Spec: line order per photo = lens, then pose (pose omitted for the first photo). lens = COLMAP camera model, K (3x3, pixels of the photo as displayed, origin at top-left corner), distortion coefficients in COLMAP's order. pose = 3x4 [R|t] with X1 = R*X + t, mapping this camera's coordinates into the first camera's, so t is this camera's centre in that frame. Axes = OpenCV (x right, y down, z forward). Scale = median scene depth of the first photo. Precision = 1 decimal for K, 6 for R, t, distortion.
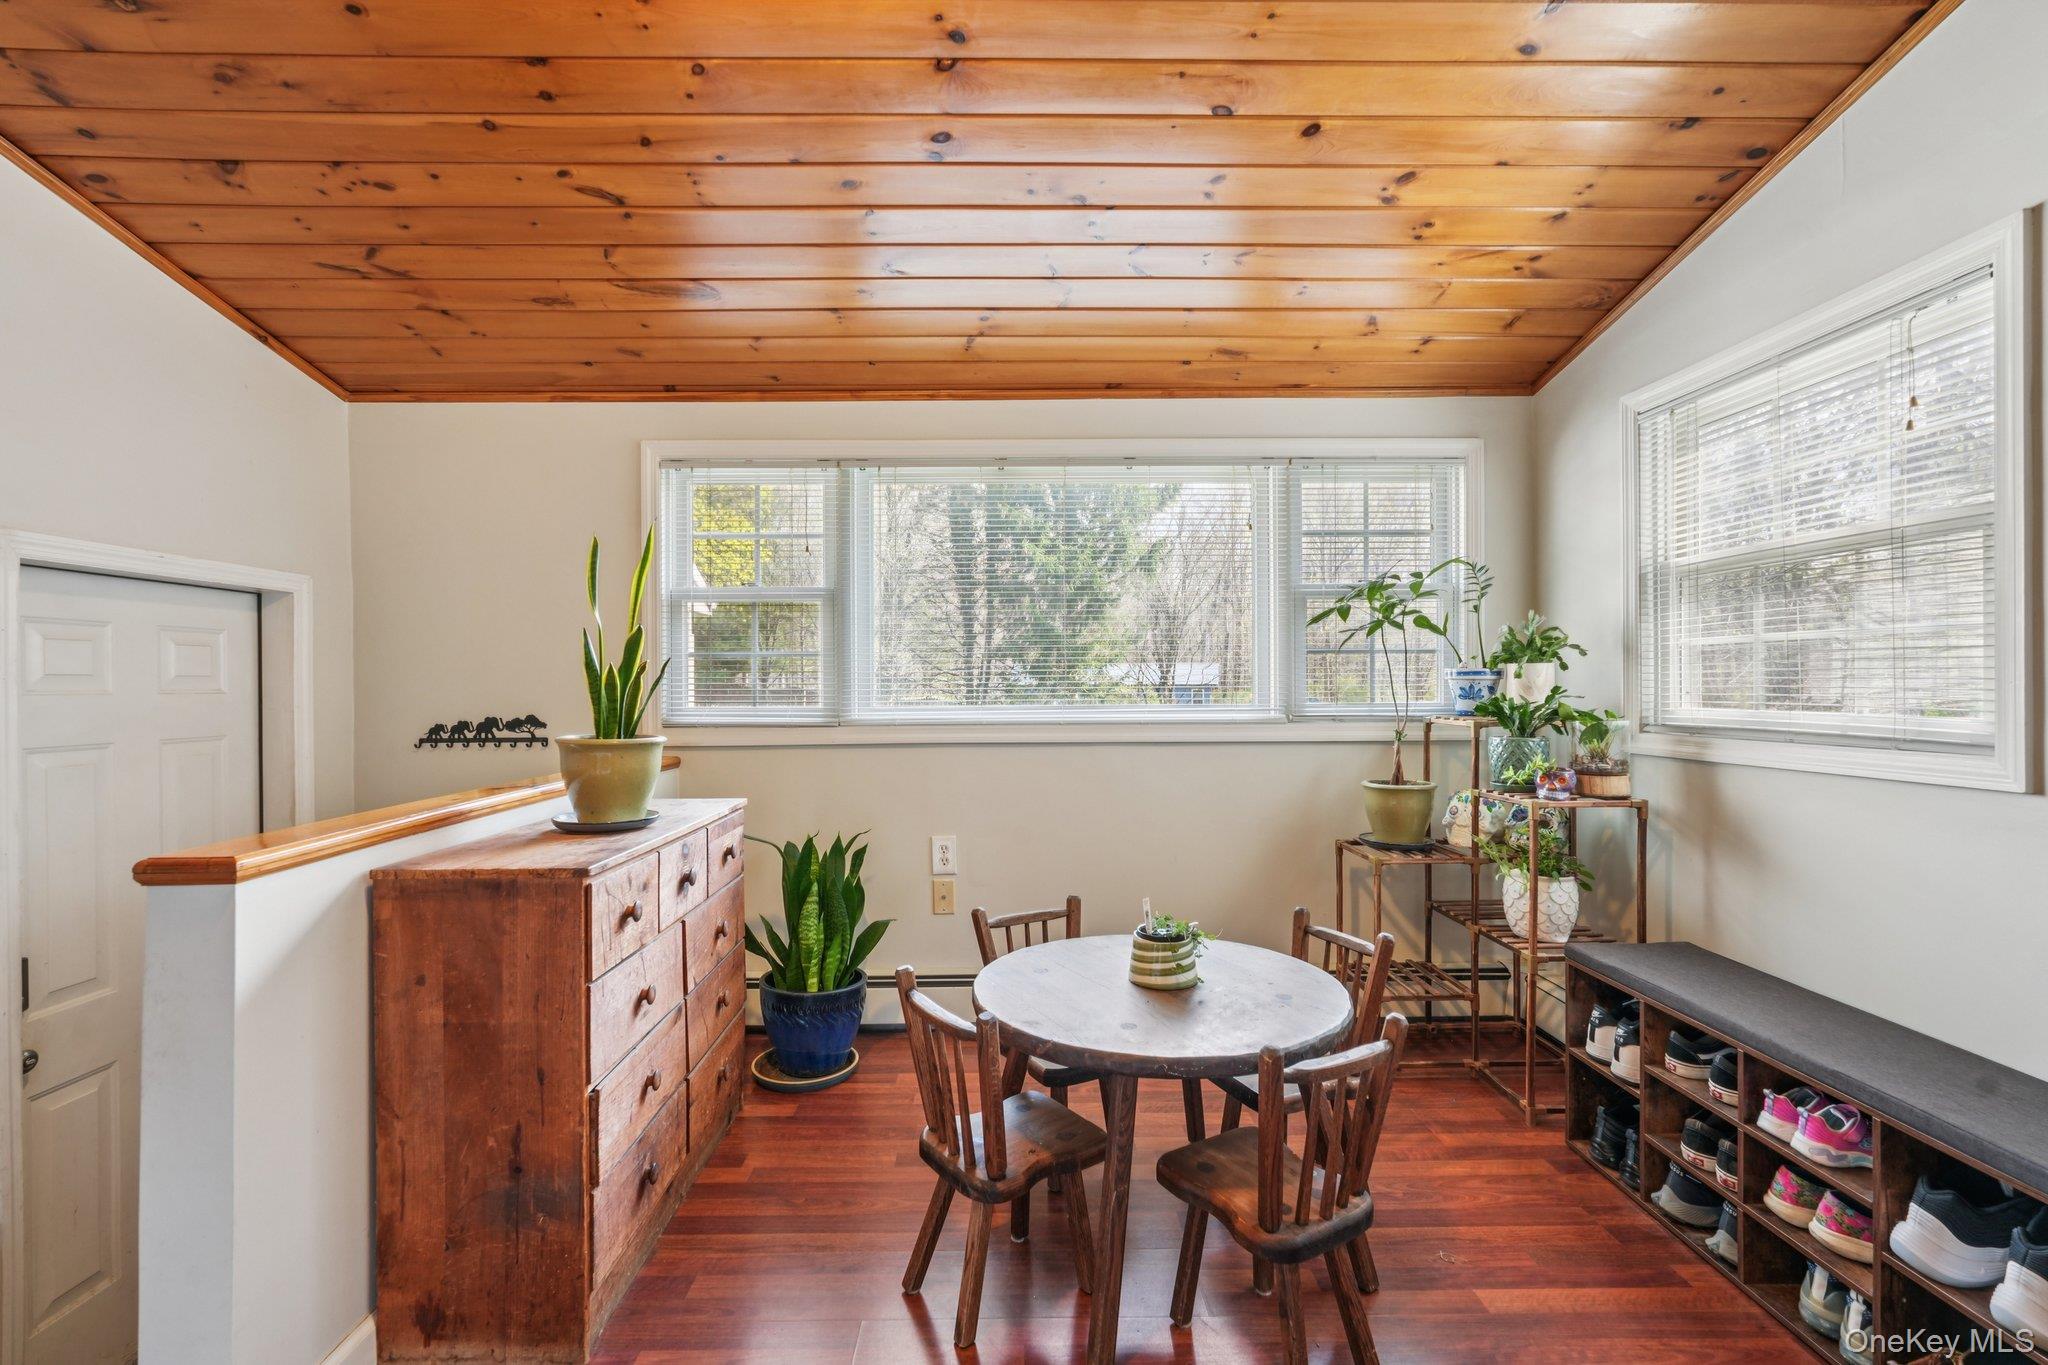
lens RADIAL K [[909.5, 0, 1021.2], [0, 909.5, 683.8], [0, 0, 1]] dist [-0.012352, 0.005838]
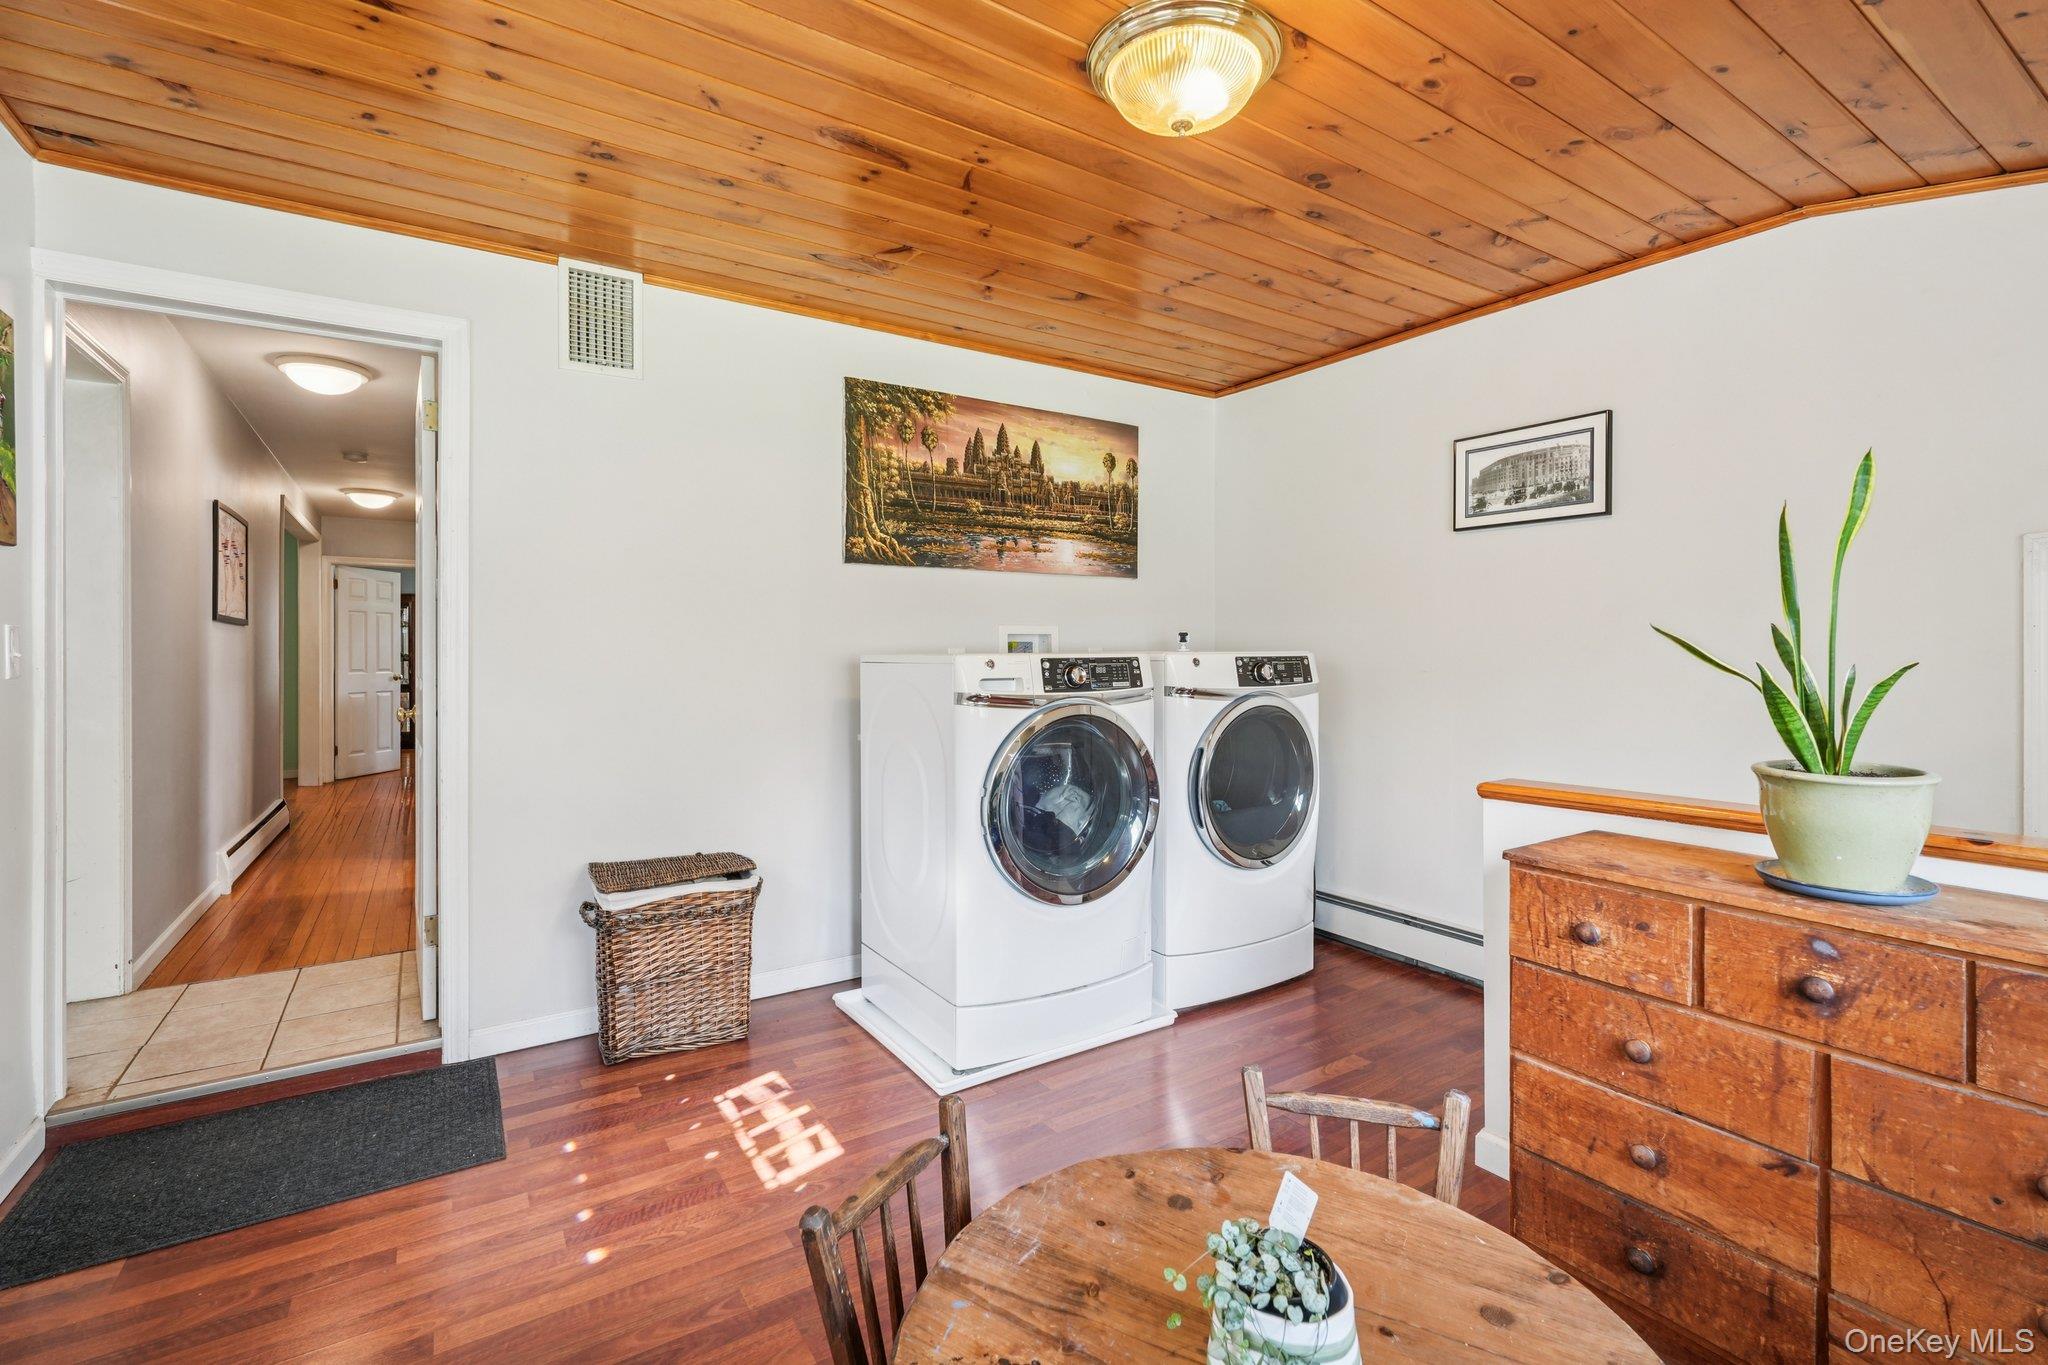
lens RADIAL K [[909.5, 0, 1030.9], [0, 909.5, 649.2], [0, 0, 1]] dist [-0.012352, 0.005838]
pose [[-0.849395, 0.006729, -0.527715, 0.452120], [0.006851, 0.999975, 0.001723, -0.039498], [0.527713, -0.002152, -0.849420, 1.191659]]
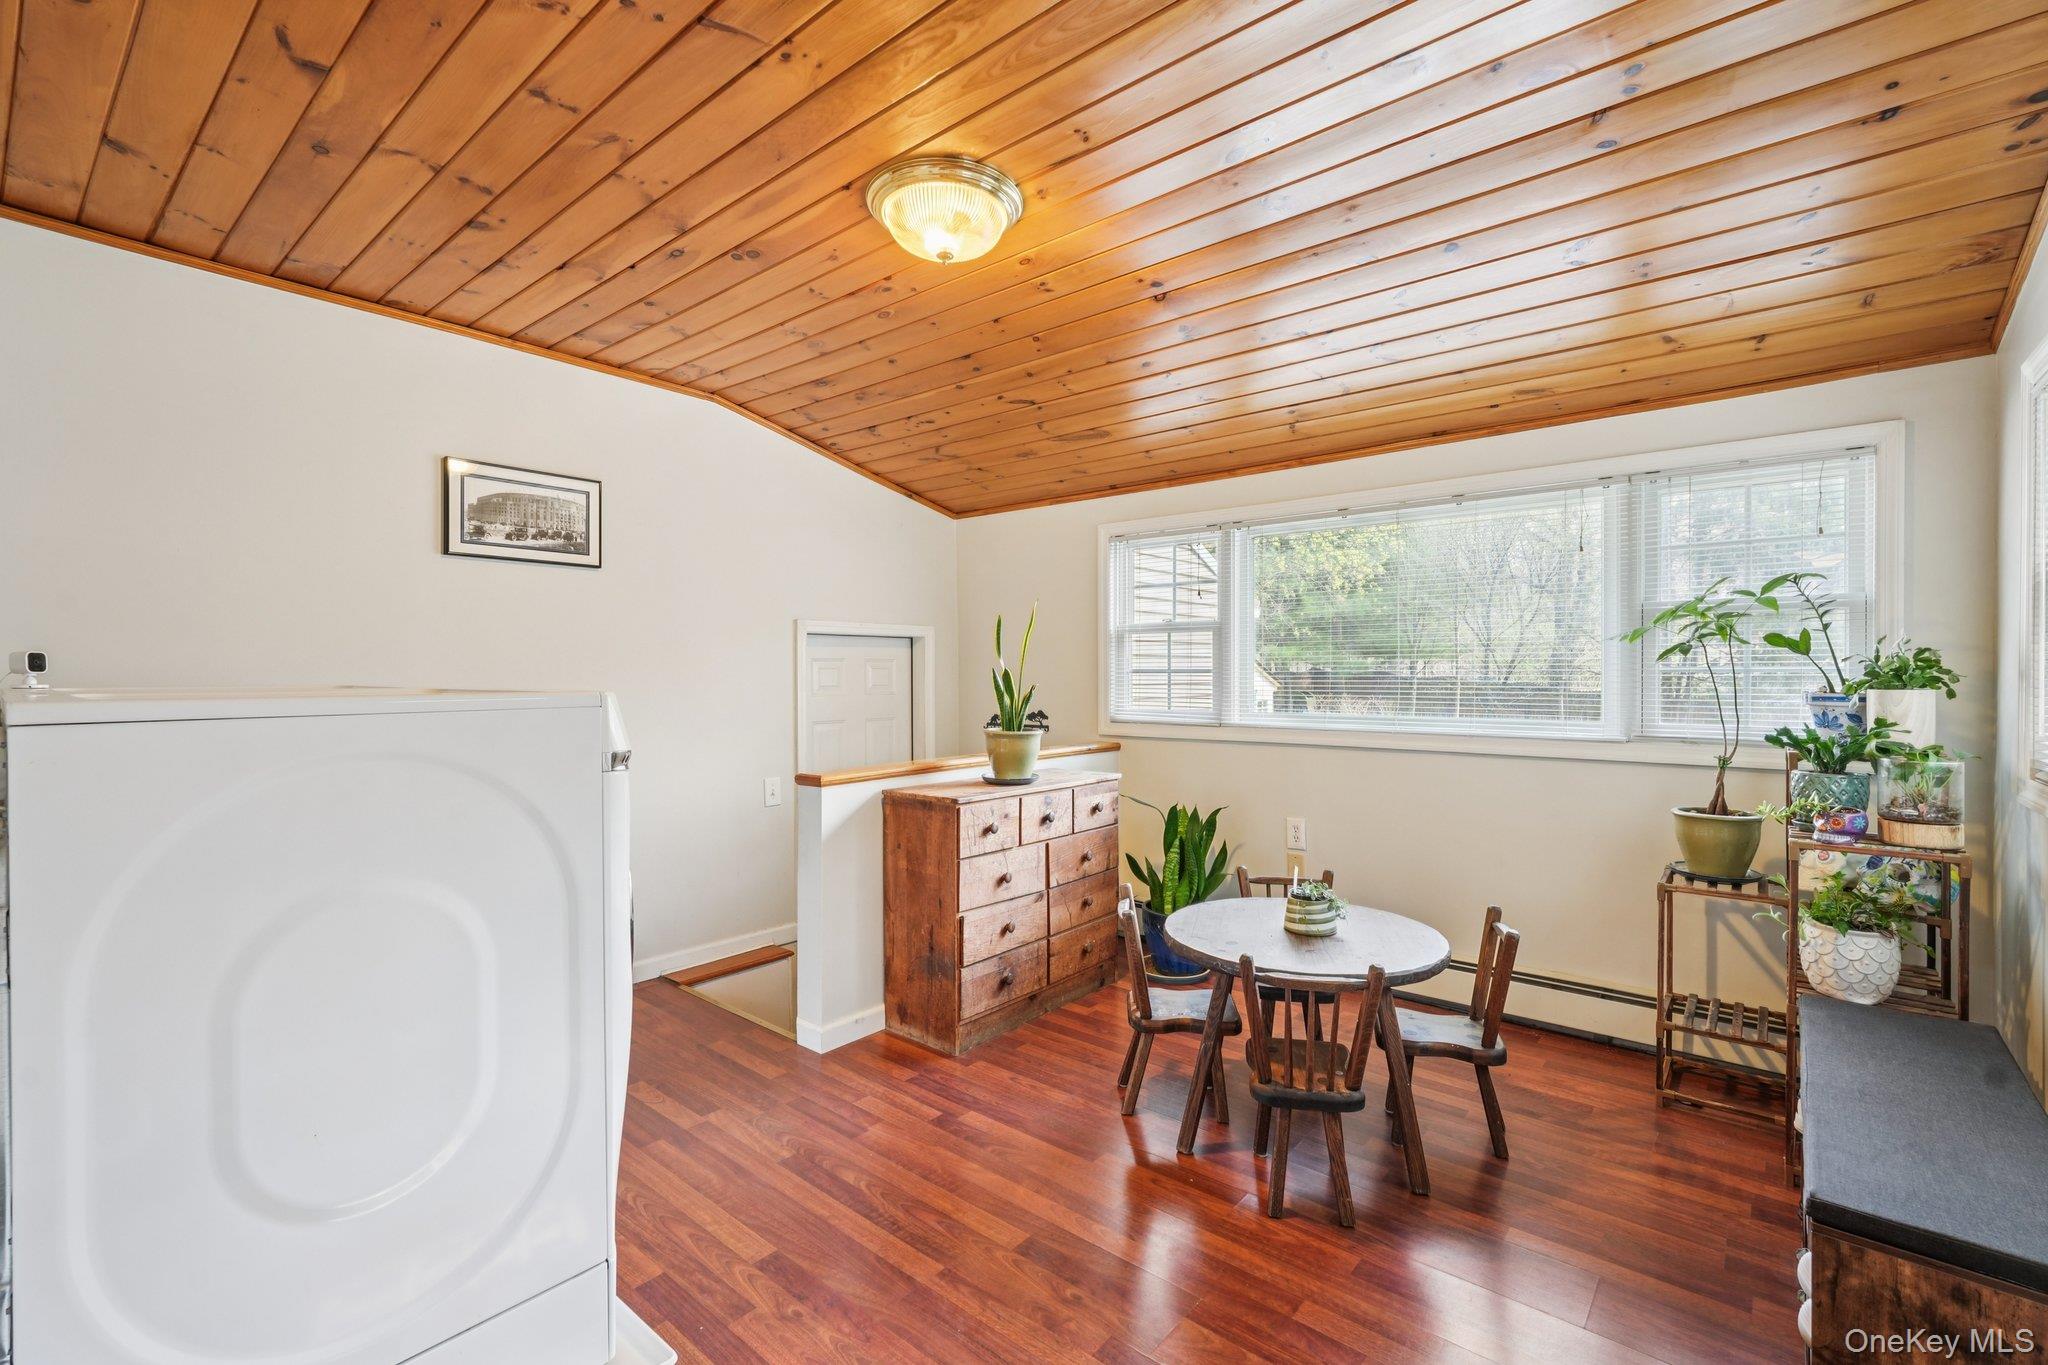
lens RADIAL K [[909.5, 0, 1021.9], [0, 909.5, 677.8], [0, 0, 1]] dist [-0.012352, 0.005838]
pose [[0.750671, 0.008217, -0.660625, 0.652154], [-0.000694, 0.999932, 0.011649, -0.056139], [0.660676, -0.008286, 0.750625, -0.258839]]
